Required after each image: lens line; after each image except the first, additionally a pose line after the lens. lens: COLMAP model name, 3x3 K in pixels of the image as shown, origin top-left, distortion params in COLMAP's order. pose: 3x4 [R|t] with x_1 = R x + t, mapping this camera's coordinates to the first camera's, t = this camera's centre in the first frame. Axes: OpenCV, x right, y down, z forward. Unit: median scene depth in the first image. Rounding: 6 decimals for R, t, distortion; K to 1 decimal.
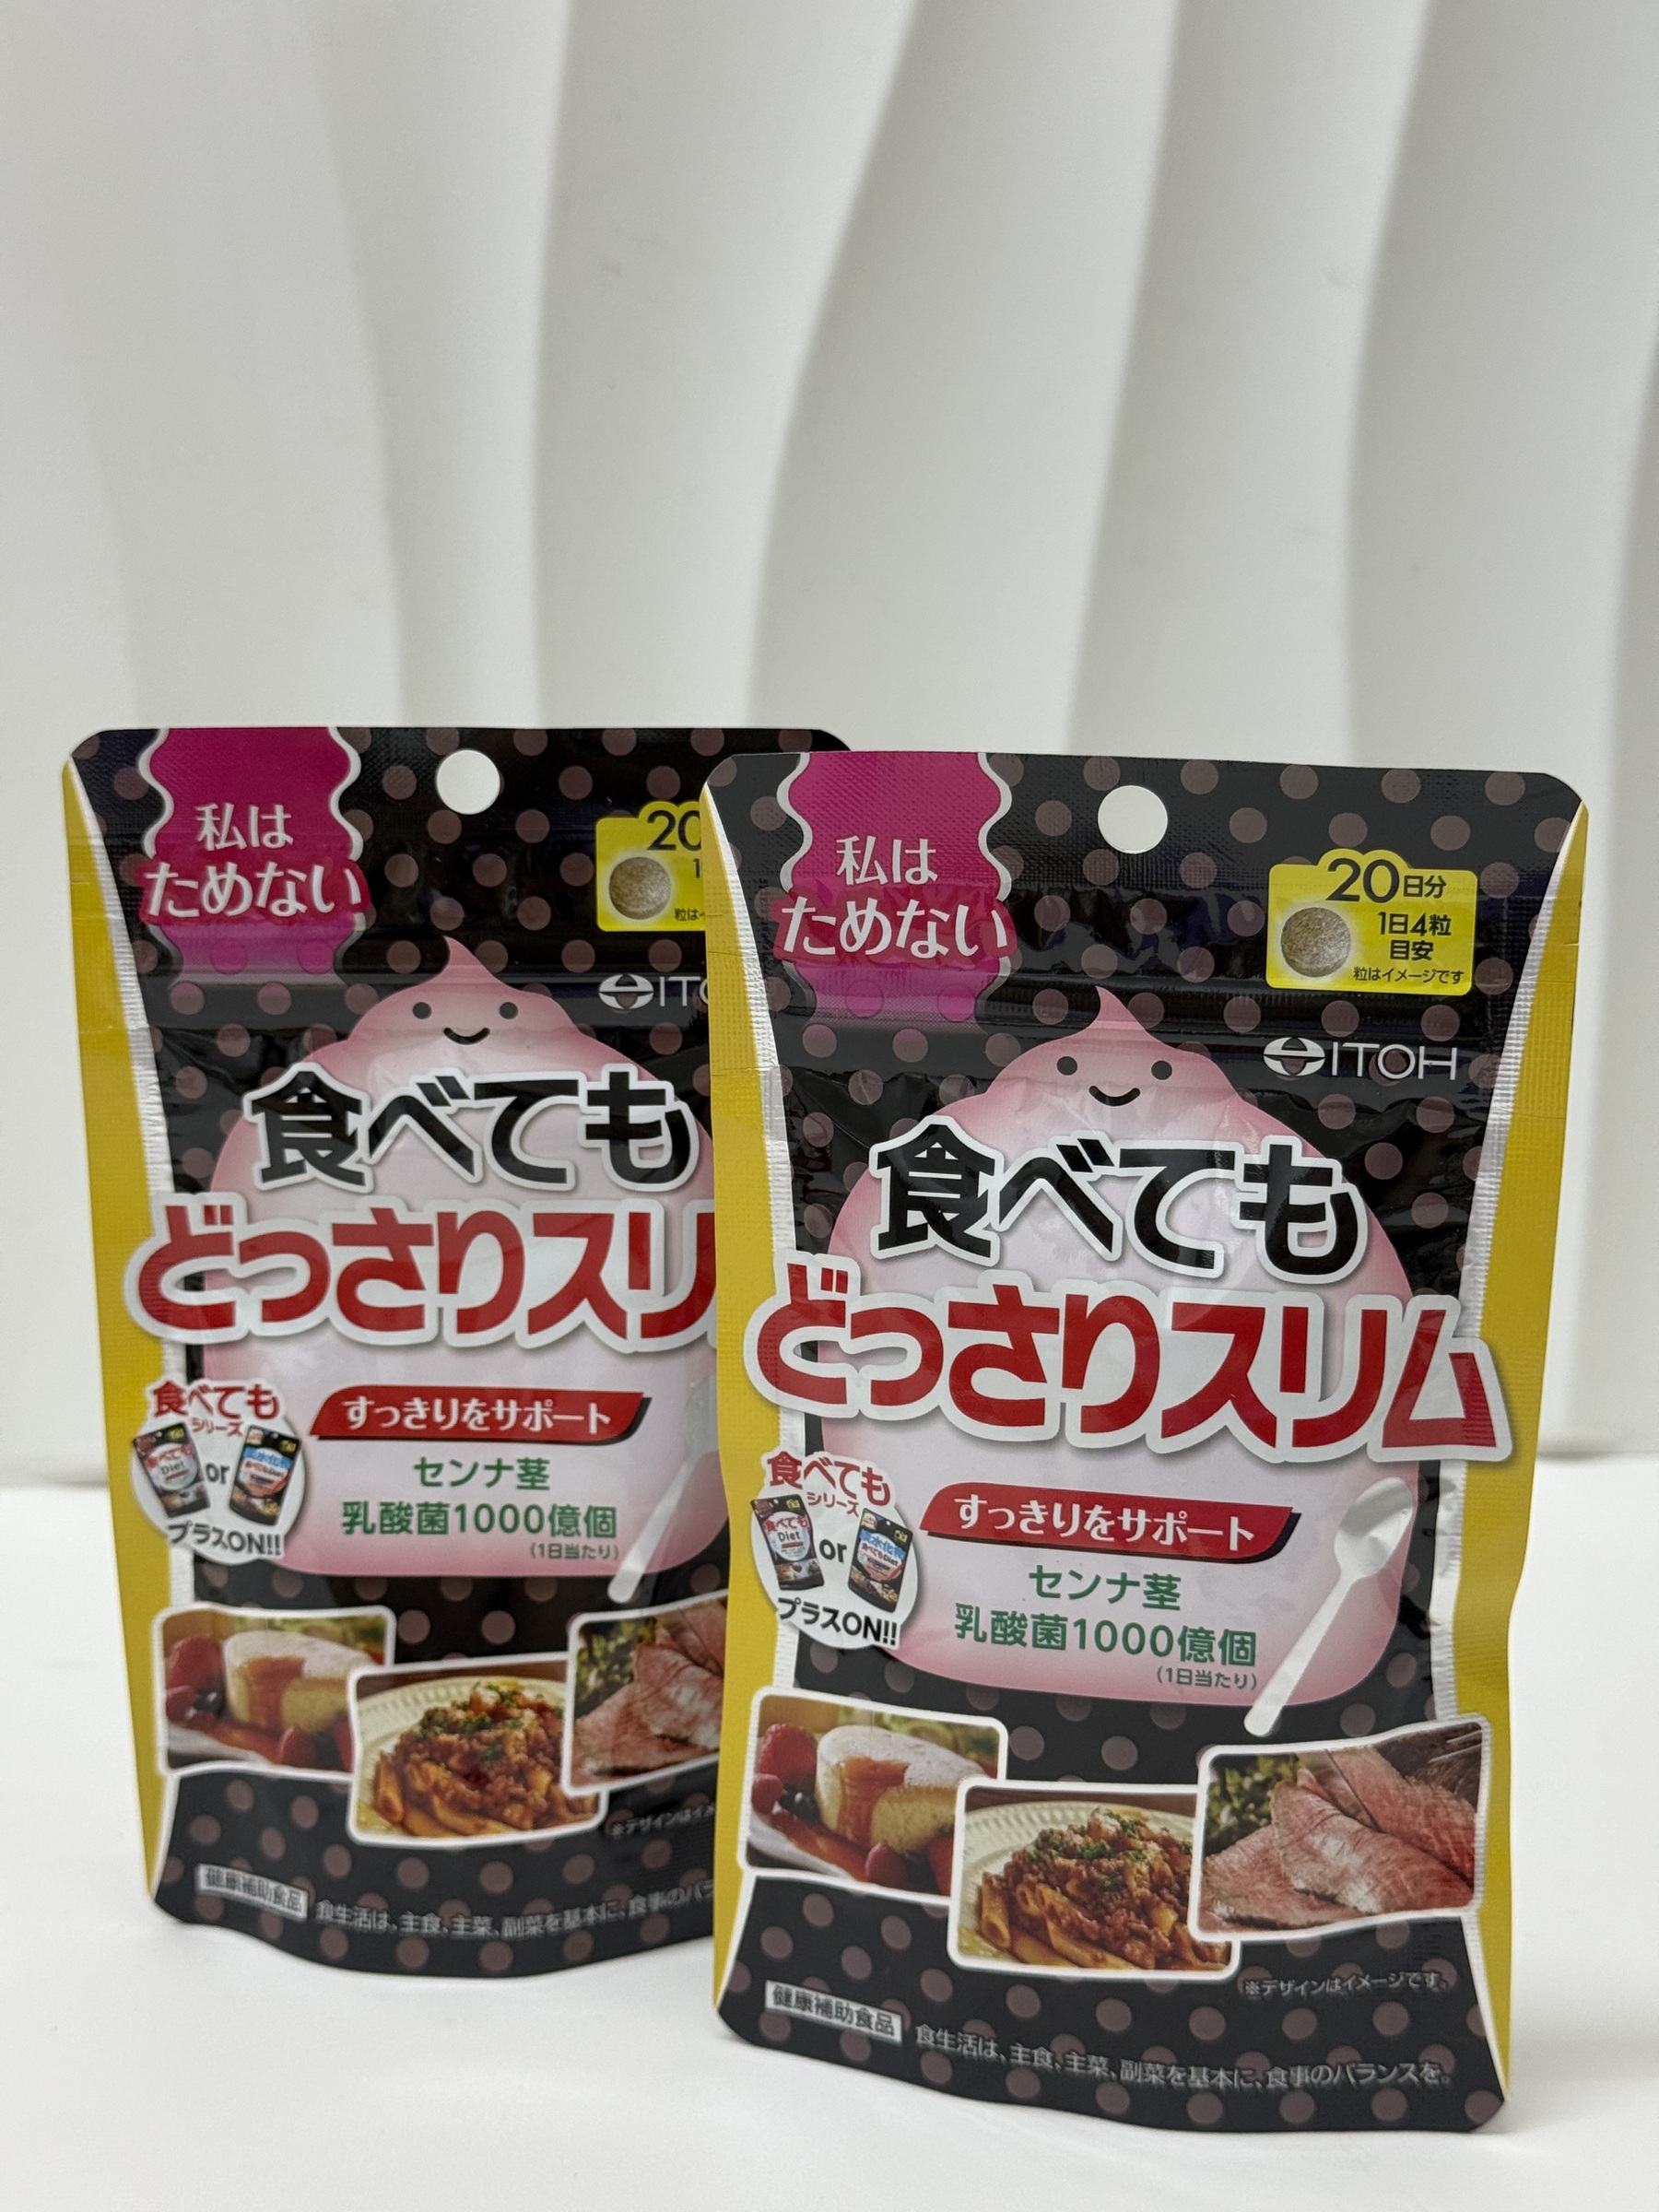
lens RADIAL K [[3058.3, 0, 829.1], [0, 3058.3, 1128.3], [0, 0, 1]] dist [0.000474, 0.000000]
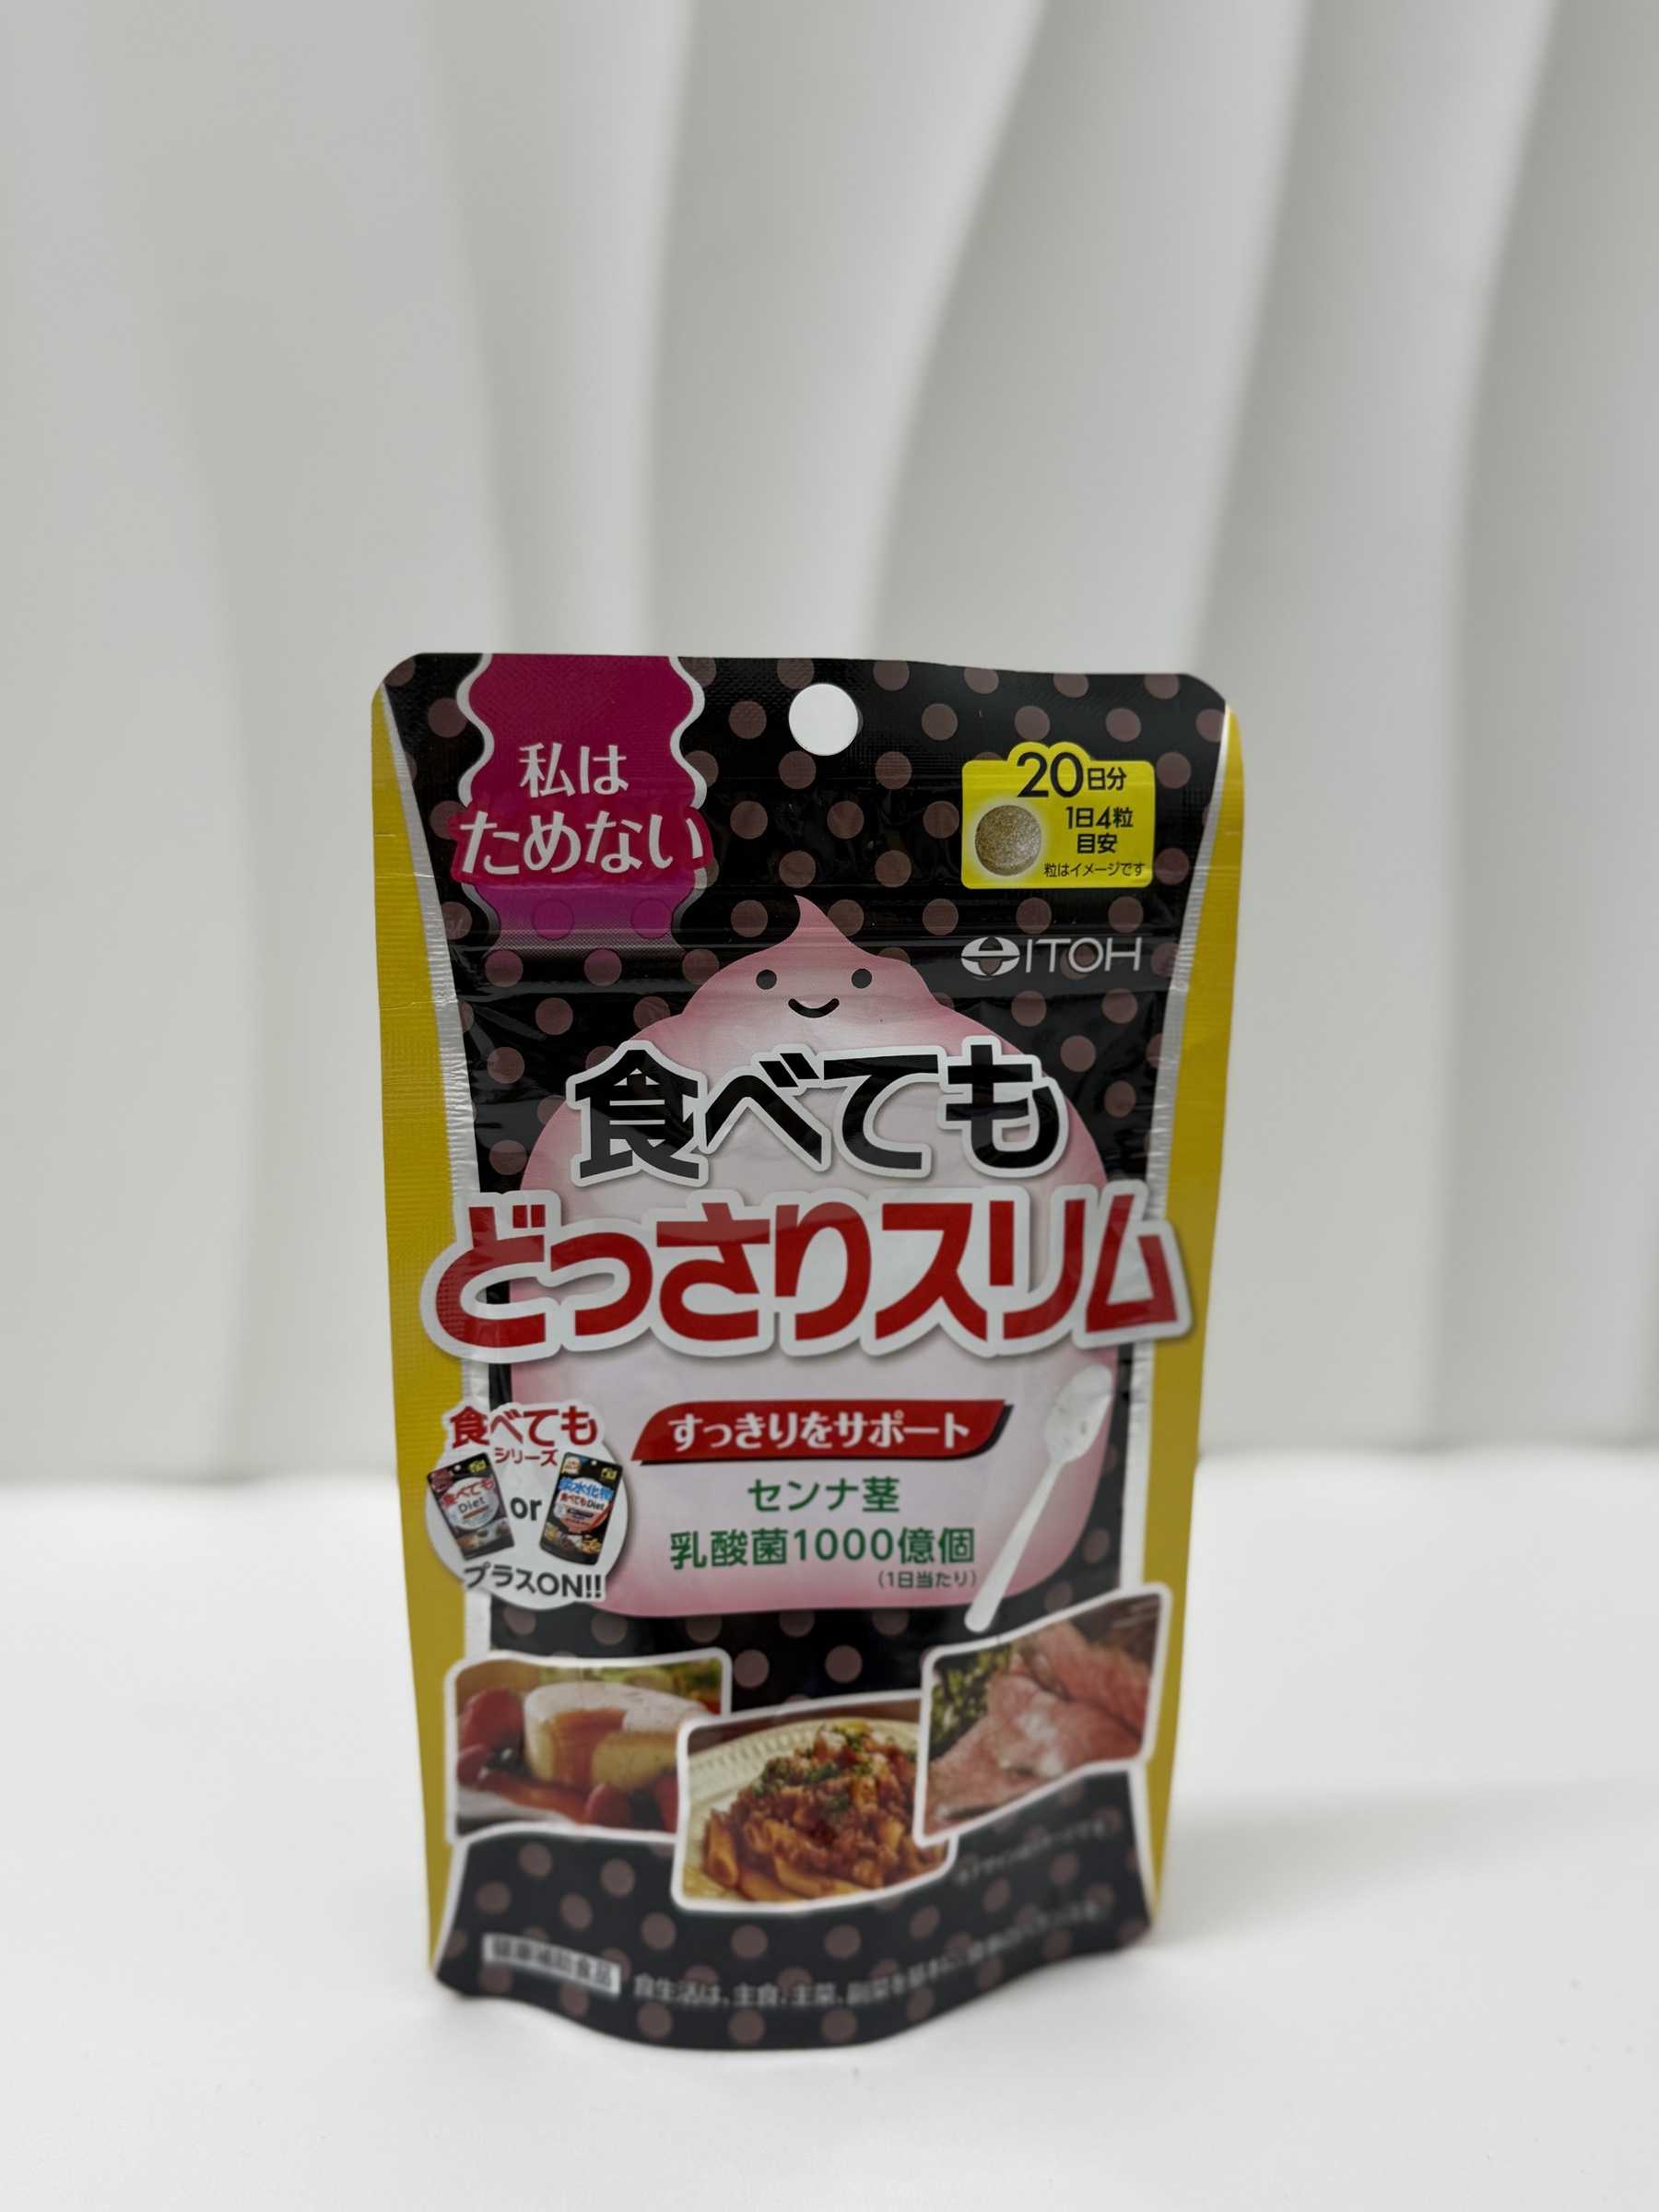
lens RADIAL K [[2356.6, 0, 834.1], [0, 2356.6, 1080.9], [0, 0, 1]] dist [-0.017413, 0.000000]
pose [[0.989302, -0.018329, 0.144724, -0.208738], [0.017917, 0.999831, 0.004154, -0.011515], [-0.144775, -0.001517, 0.989463, 0.316990]]
